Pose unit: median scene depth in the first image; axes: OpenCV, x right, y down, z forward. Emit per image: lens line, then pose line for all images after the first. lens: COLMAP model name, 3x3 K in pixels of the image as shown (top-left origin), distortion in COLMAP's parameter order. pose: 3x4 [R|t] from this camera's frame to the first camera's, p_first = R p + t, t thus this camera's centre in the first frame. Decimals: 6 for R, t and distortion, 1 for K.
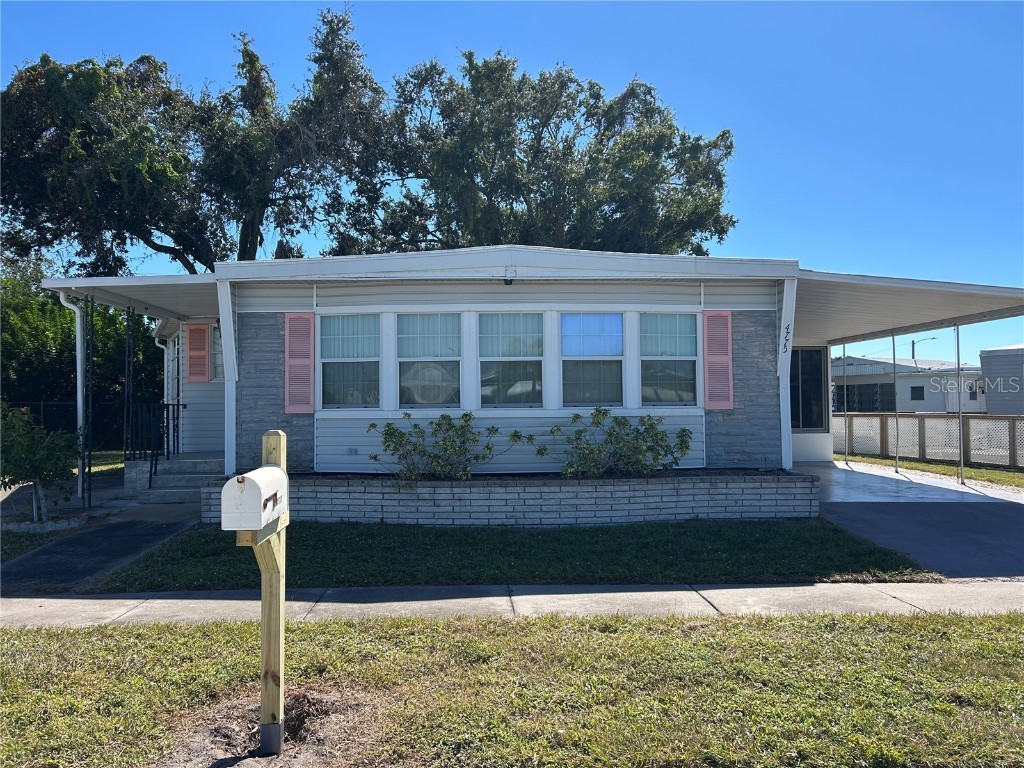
lens RADIAL K [[771.4, 0, 511.2], [0, 771.4, 390.2], [0, 0, 1]] dist [0.070880, -0.088877]
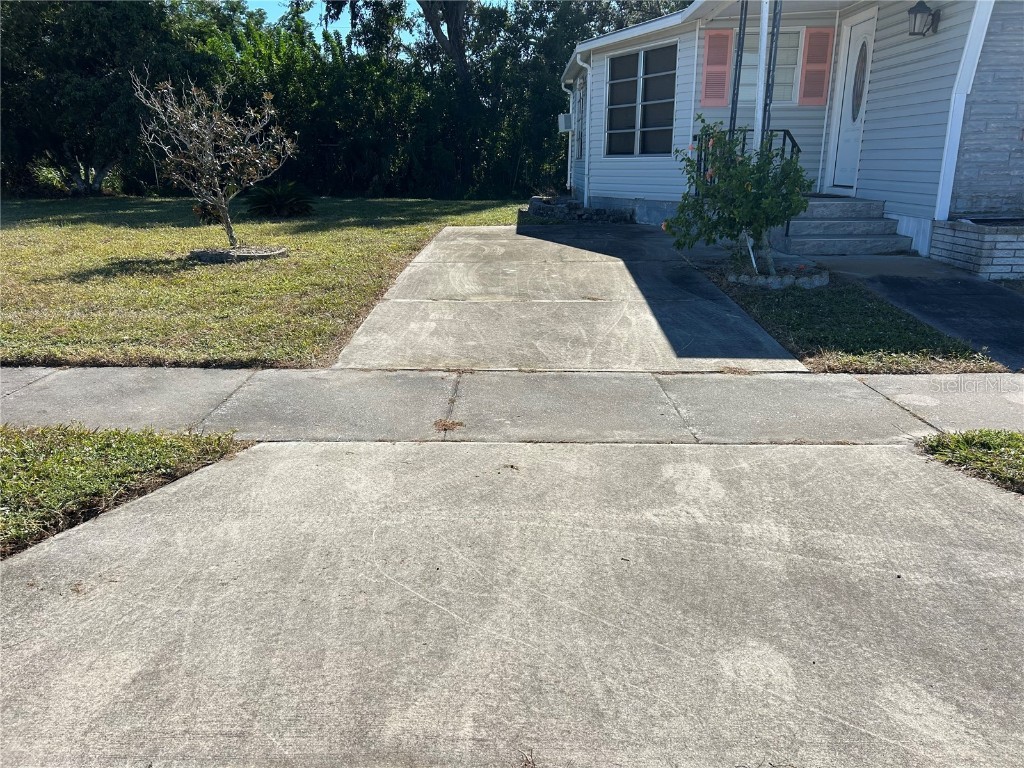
lens RADIAL K [[771.4, 0, 511.2], [0, 771.4, 390.2], [0, 0, 1]] dist [0.070880, -0.088877]
pose [[0.999068, 0.004959, -0.042877, -0.756261], [0.008704, 0.949825, 0.312660, 0.019319], [0.042276, -0.312741, 0.948897, 0.153420]]
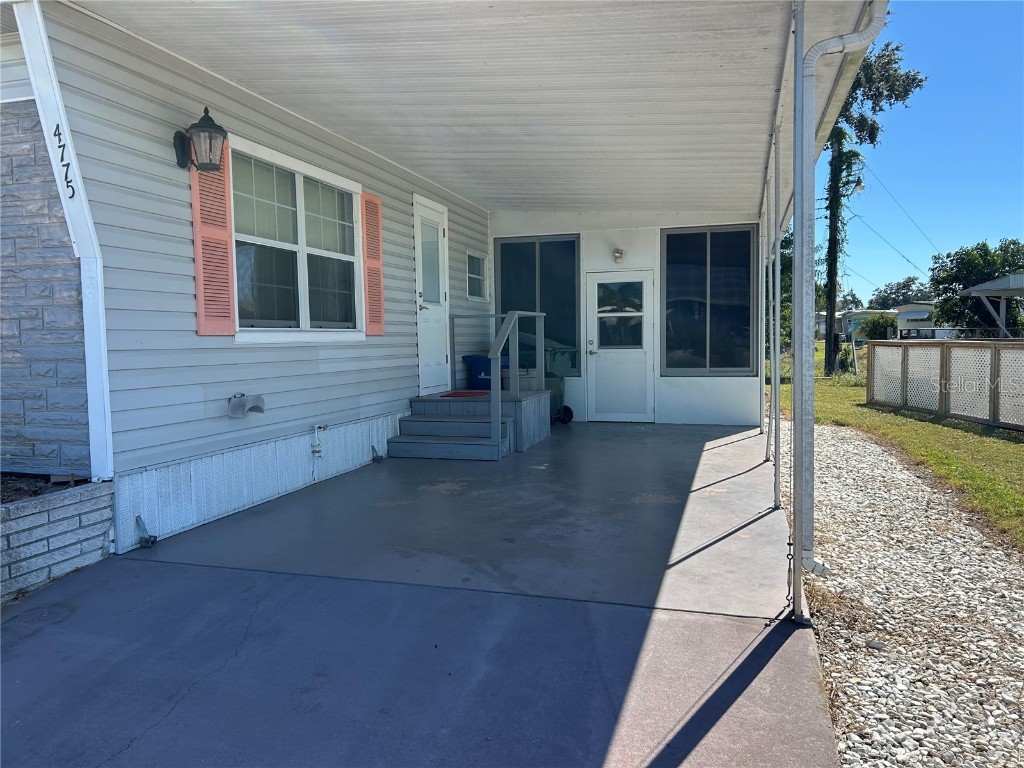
lens RADIAL K [[771.4, 0, 511.2], [0, 771.4, 390.2], [0, 0, 1]] dist [0.070880, -0.088877]
pose [[0.952152, 0.012940, -0.305349, 0.698397], [0.015149, 0.995877, 0.089442, 0.018742], [0.305248, -0.089788, 0.948031, 0.677281]]
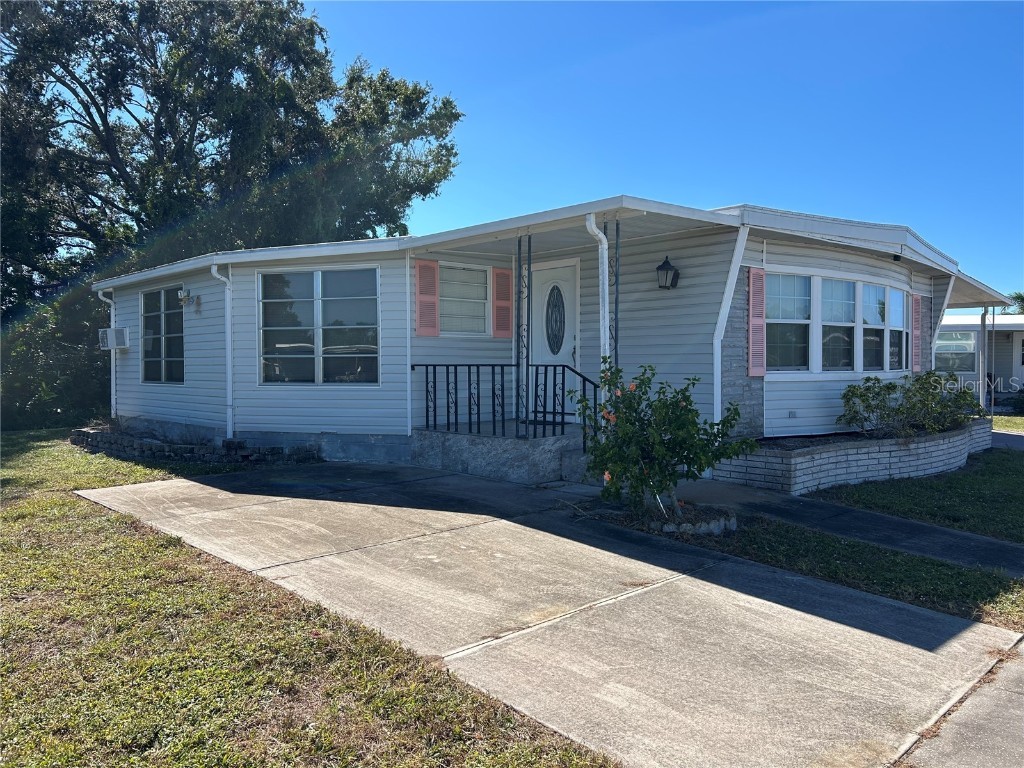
lens RADIAL K [[771.4, 0, 511.2], [0, 771.4, 390.2], [0, 0, 1]] dist [0.070880, -0.088877]
pose [[0.742939, -0.016860, 0.669147, -1.111942], [-0.018296, 0.998798, 0.045480, 0.009134], [-0.669109, -0.046032, 0.741737, 0.491373]]
